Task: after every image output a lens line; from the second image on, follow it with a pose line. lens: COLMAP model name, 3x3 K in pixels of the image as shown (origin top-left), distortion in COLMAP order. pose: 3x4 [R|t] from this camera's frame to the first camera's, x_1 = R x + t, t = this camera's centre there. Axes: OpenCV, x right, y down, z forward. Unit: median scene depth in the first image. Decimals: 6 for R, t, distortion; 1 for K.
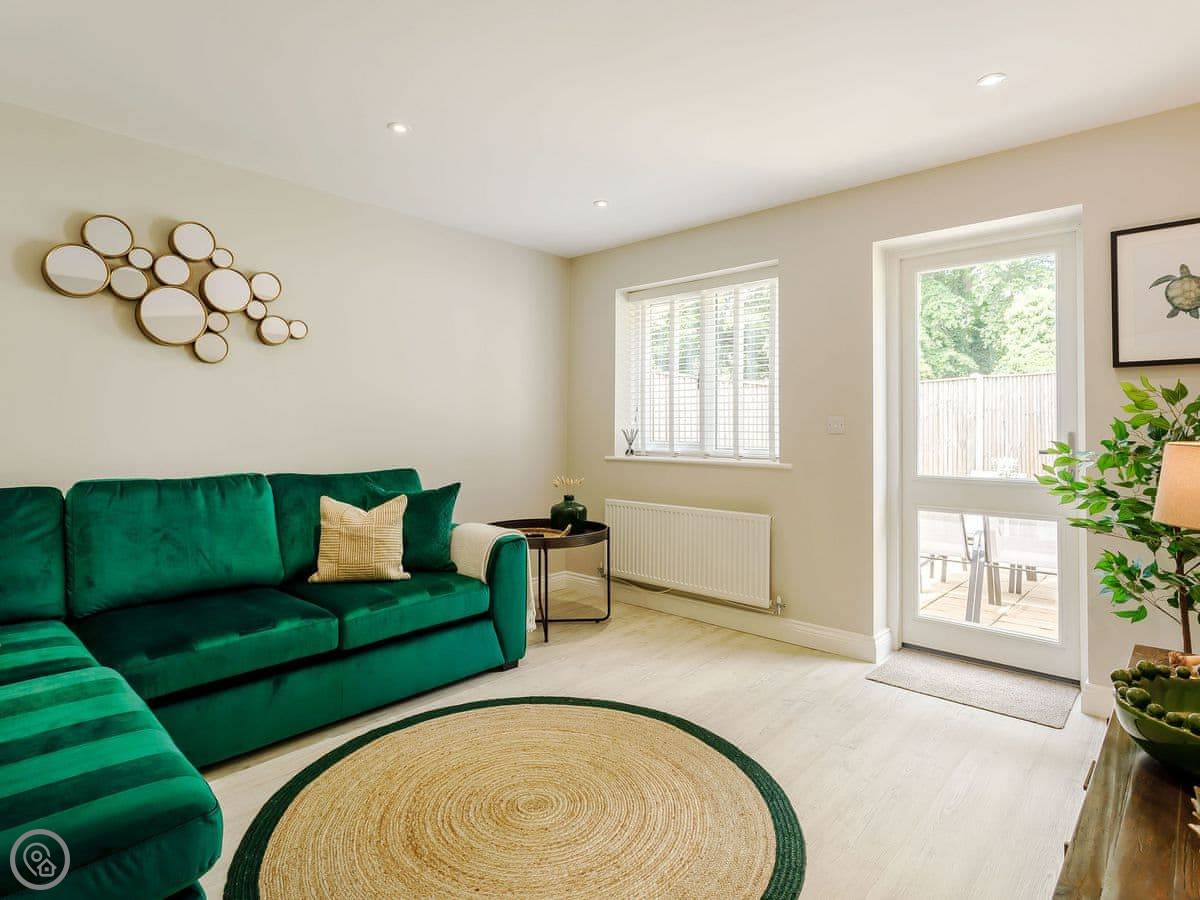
lens RADIAL K [[648.8, 0, 600.7], [0, 648.8, 416.6], [0, 0, 1]] dist [-0.001851, 0.003012]
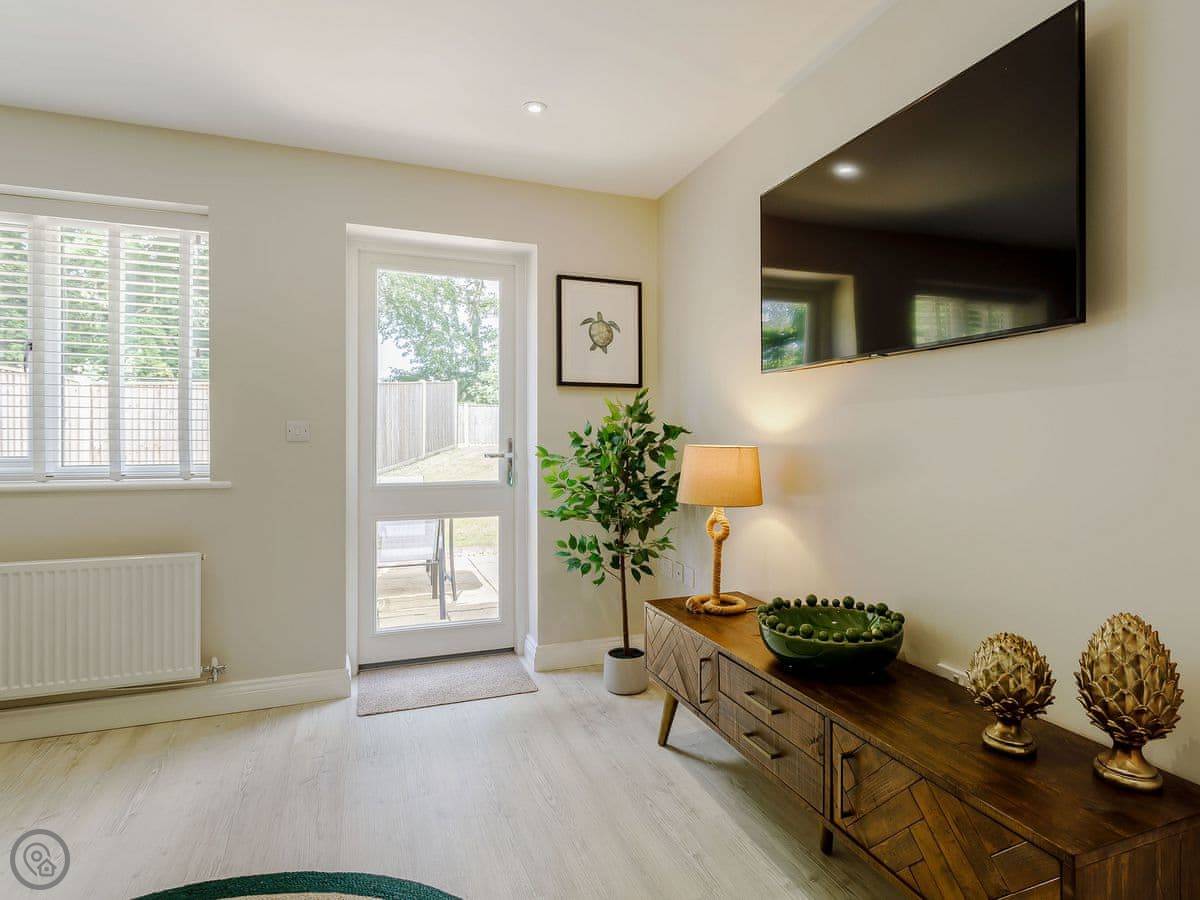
lens RADIAL K [[648.8, 0, 607.5], [0, 648.8, 444.9], [0, 0, 1]] dist [-0.001851, 0.003012]
pose [[0.444399, -0.014547, 0.895711, -0.271150], [-0.015970, 0.999581, 0.024157, 0.005671], [-0.895687, -0.025040, 0.443980, 0.363160]]
